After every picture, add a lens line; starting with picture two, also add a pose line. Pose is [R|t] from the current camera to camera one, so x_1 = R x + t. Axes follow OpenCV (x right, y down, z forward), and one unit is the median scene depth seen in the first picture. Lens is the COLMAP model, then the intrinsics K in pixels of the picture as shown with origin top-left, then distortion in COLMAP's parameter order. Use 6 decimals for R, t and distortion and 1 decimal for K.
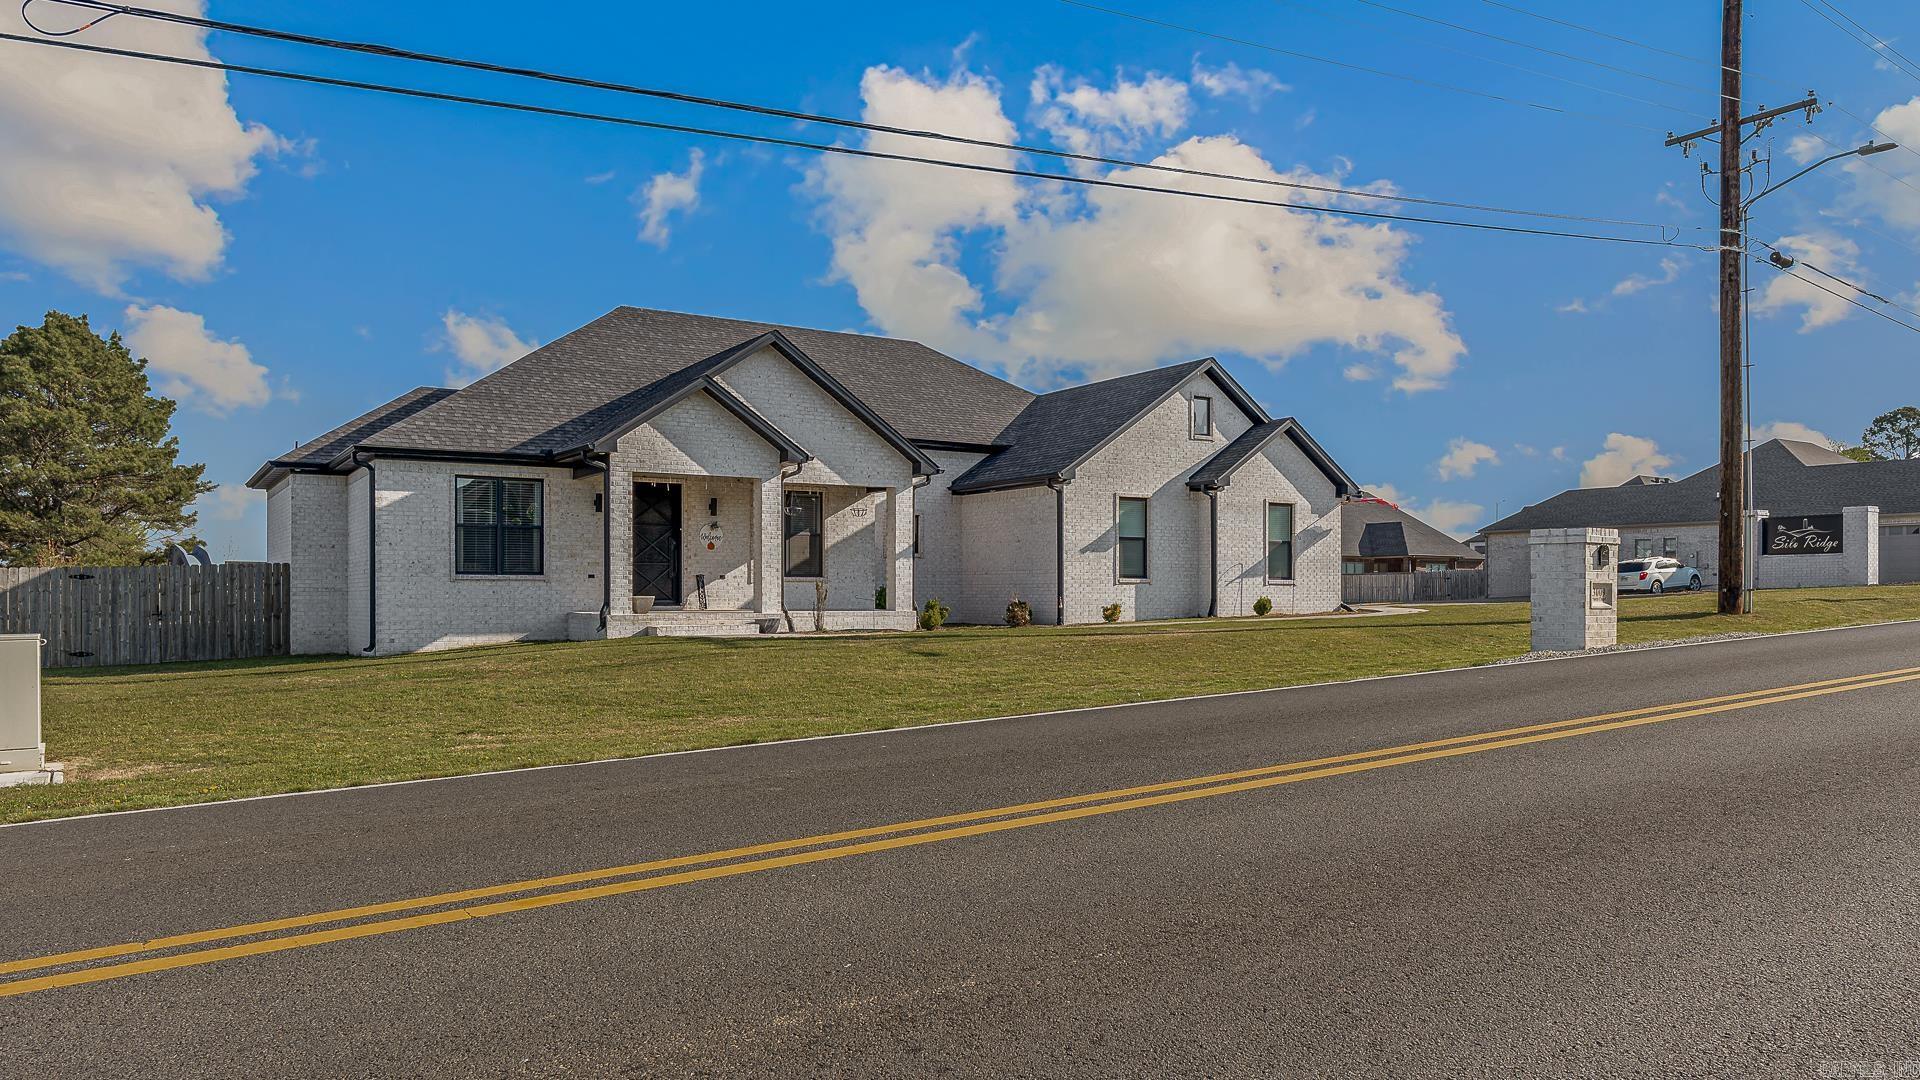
lens RADIAL K [[1250.8, 0, 960.6], [0, 1250.8, 545.4], [0, 0, 1]] dist [0.001692, 0.001051]
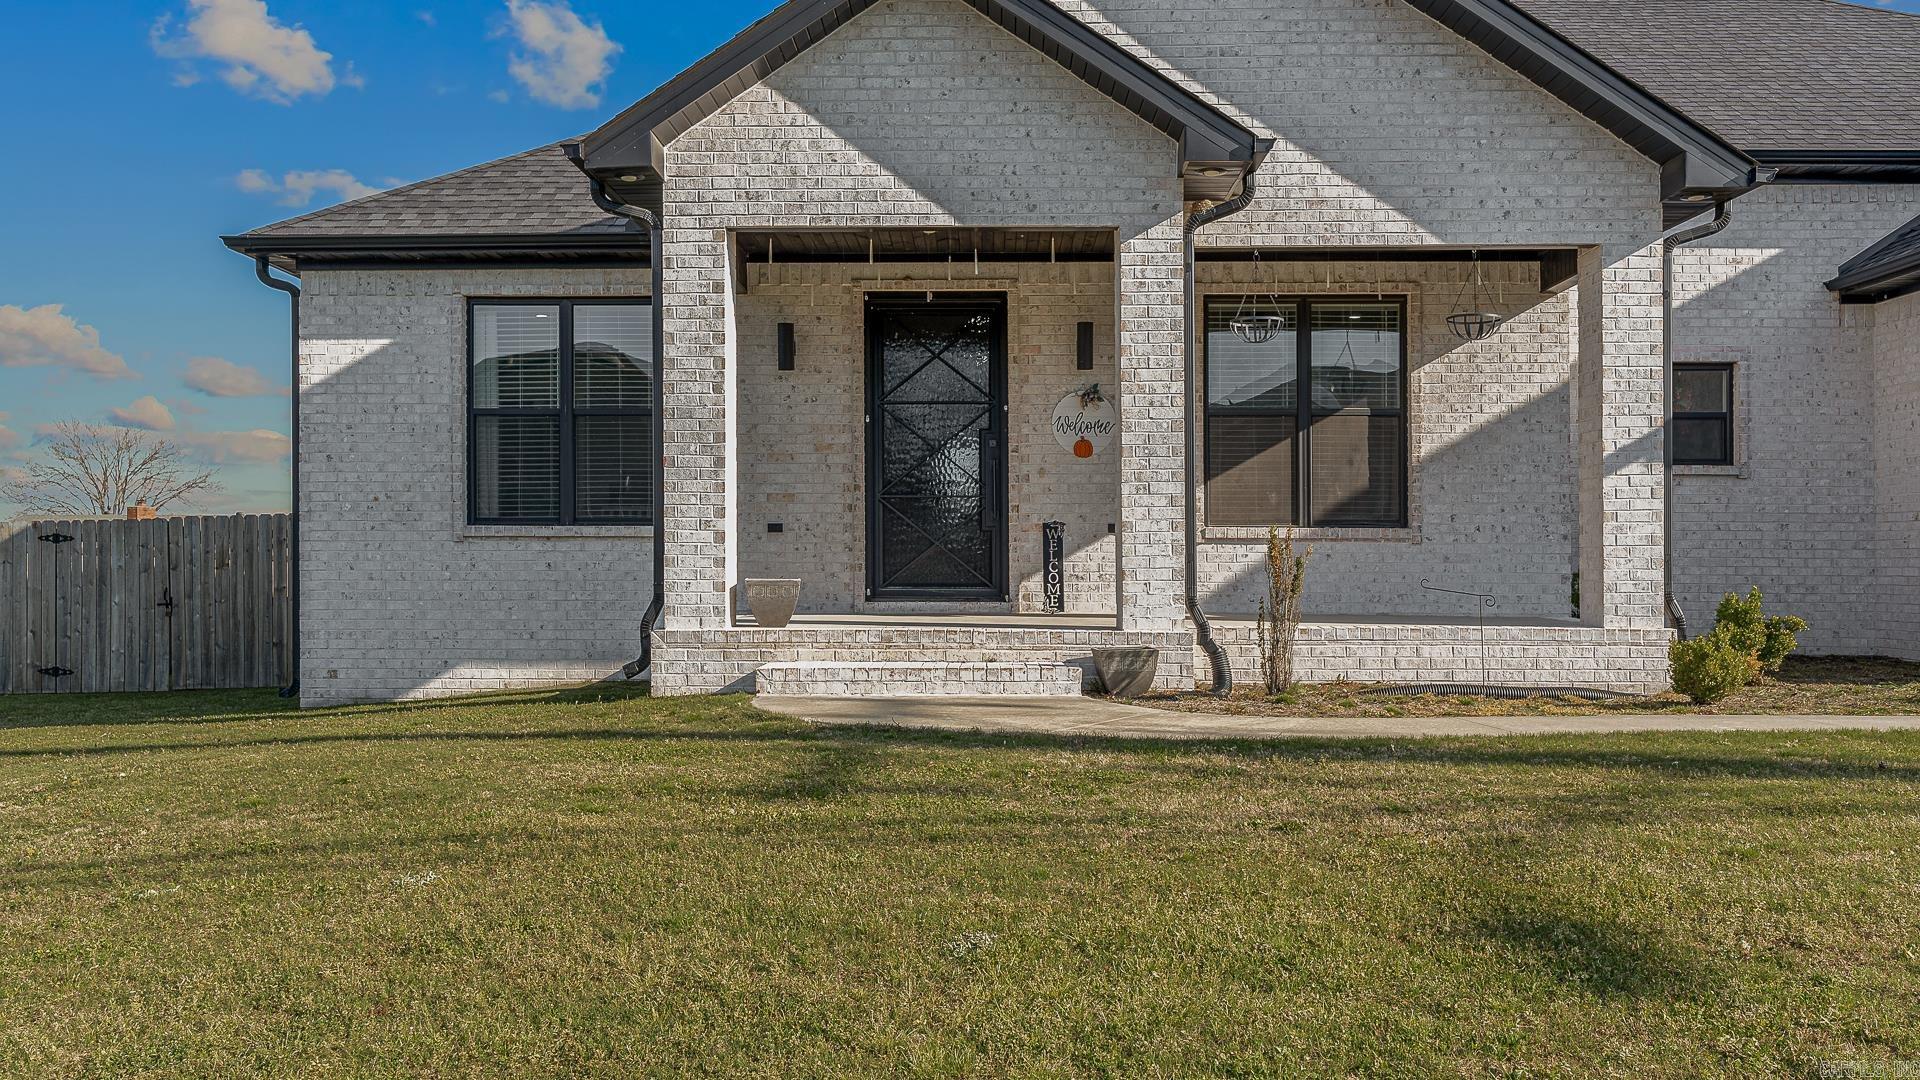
lens RADIAL K [[1453.5, 0, 962.4], [0, 1453.5, 547.3], [0, 0, 1]] dist [-0.008094, 0.001309]
pose [[0.827622, -0.006133, -0.561252, 0.023081], [0.017472, 0.999737, 0.014841, 0.025480], [0.561013, -0.022089, 0.827512, 0.650528]]
